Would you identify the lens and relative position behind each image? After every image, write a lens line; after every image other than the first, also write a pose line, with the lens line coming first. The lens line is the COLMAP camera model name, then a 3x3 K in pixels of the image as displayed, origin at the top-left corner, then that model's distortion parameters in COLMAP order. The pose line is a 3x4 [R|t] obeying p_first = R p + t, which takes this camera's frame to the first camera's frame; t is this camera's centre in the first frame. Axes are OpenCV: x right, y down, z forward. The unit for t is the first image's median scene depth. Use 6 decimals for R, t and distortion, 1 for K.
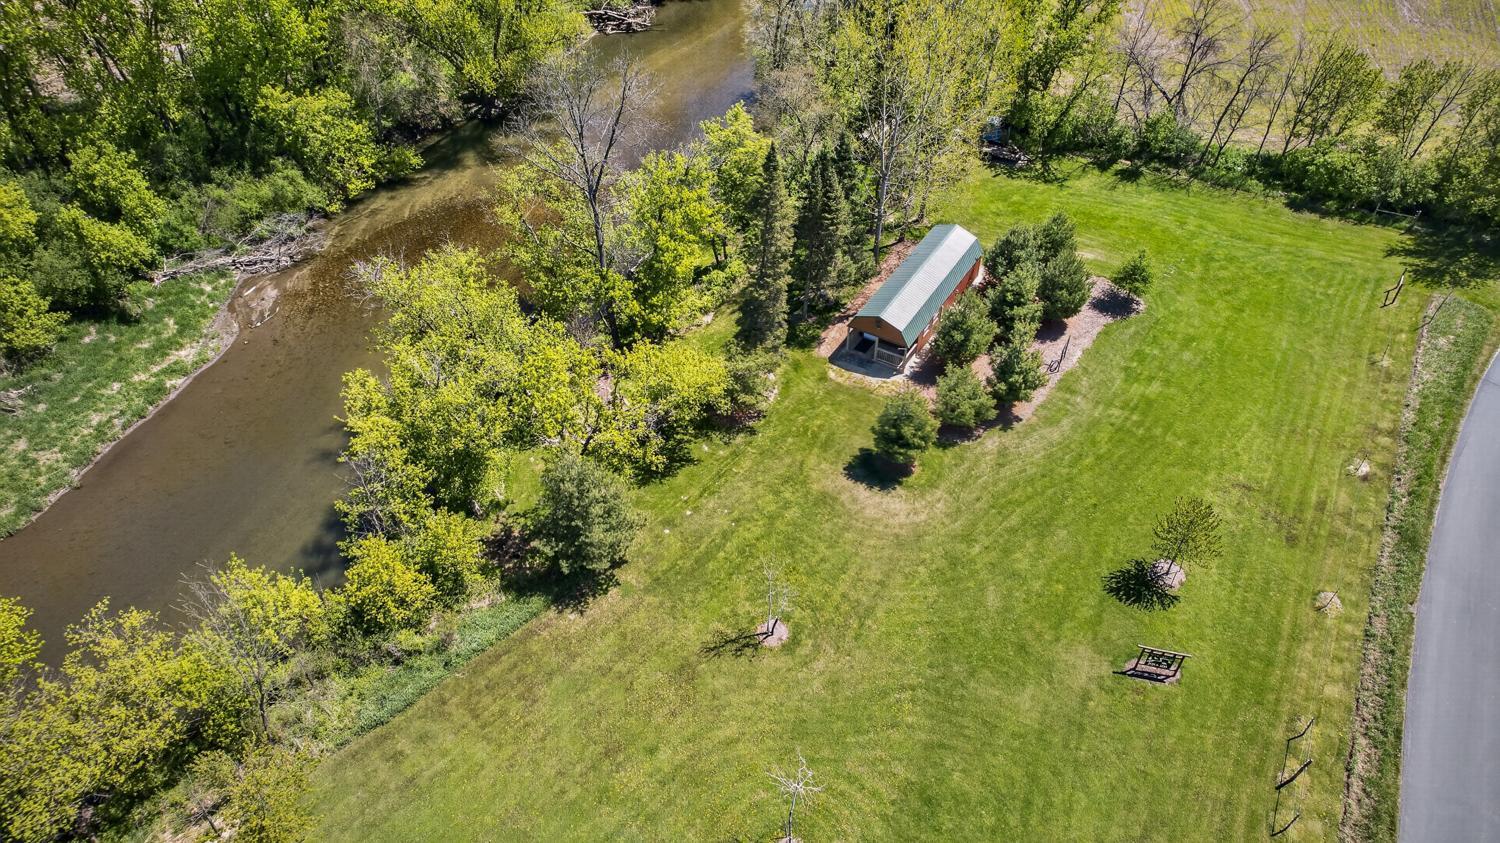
lens RADIAL K [[948.0, 0, 759.0], [0, 948.0, 415.7], [0, 0, 1]] dist [-0.062664, 0.046810]
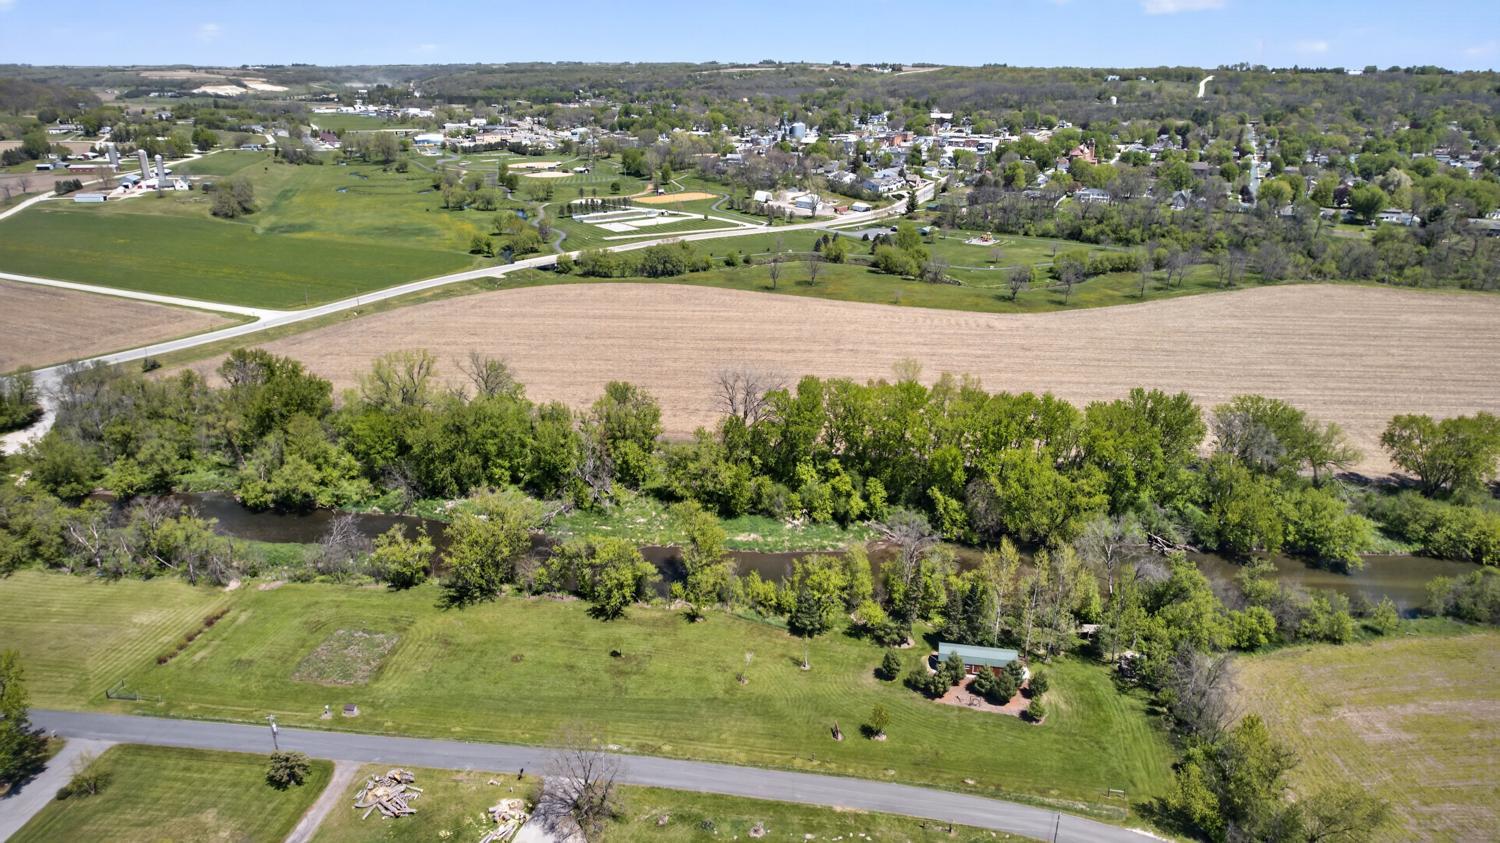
lens RADIAL K [[948.0, 0, 756.9], [0, 948.0, 421.0], [0, 0, 1]] dist [-0.062664, 0.046810]
pose [[0.343937, 0.333600, -0.877735, 1.632213], [-0.642847, 0.765009, 0.038859, -0.284147], [0.684438, 0.550884, 0.477568, -0.747215]]
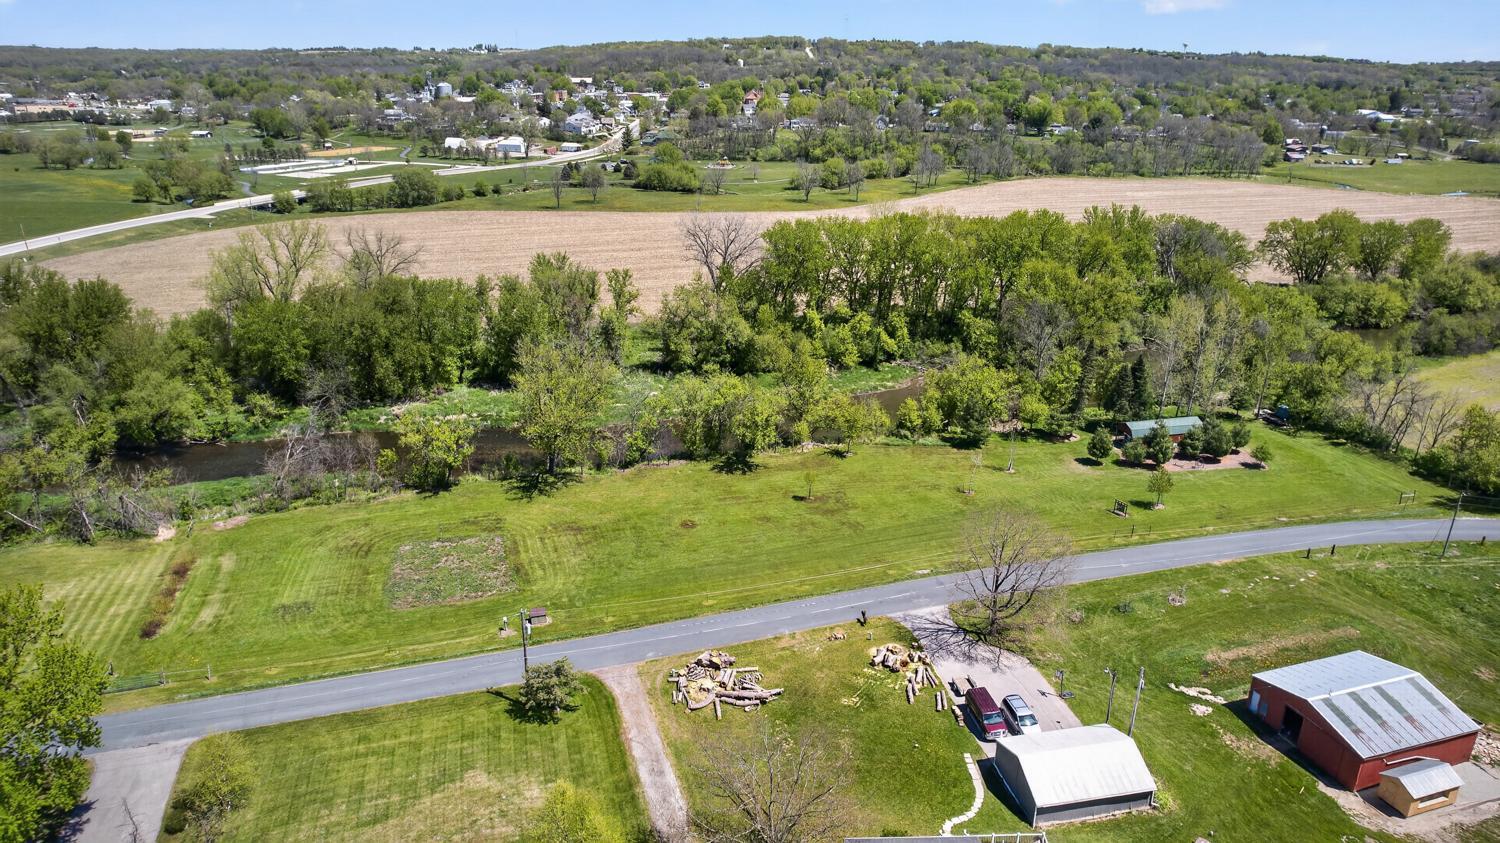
lens RADIAL K [[948.0, 0, 754.9], [0, 948.0, 414.1], [0, 0, 1]] dist [-0.062664, 0.046810]
pose [[0.691106, 0.262453, -0.673418, 0.871230], [-0.500288, 0.846158, -0.183653, 0.636179], [0.521617, 0.463827, 0.716087, -0.986552]]
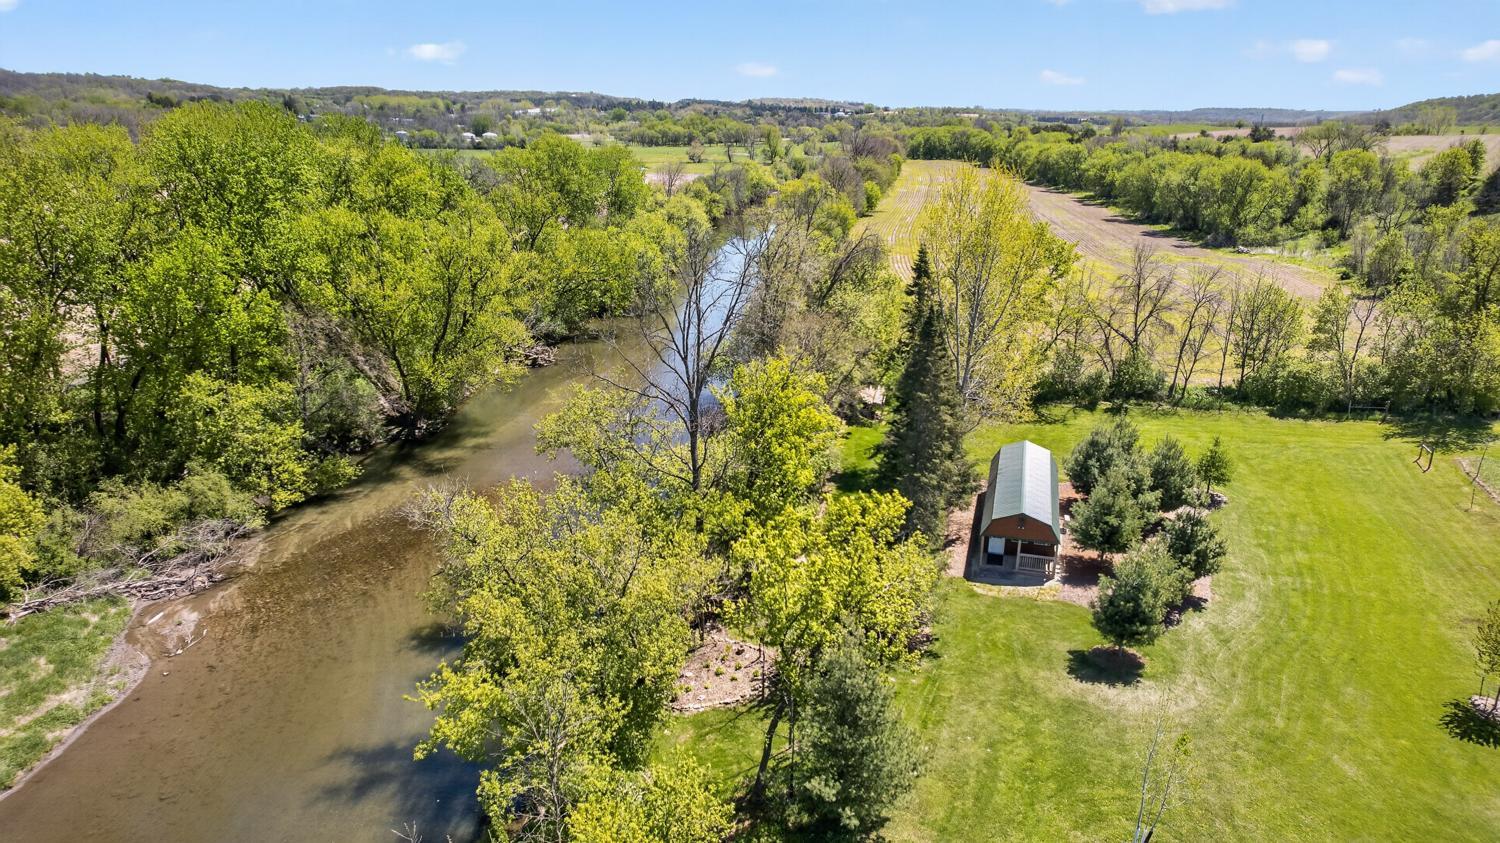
lens RADIAL K [[948.0, 0, 761.2], [0, 948.0, 418.1], [0, 0, 1]] dist [-0.062664, 0.046810]
pose [[0.962908, -0.066679, 0.261461, -0.270768], [0.170419, 0.901550, -0.397700, 0.101241], [-0.209202, 0.427507, 0.879473, 0.186703]]
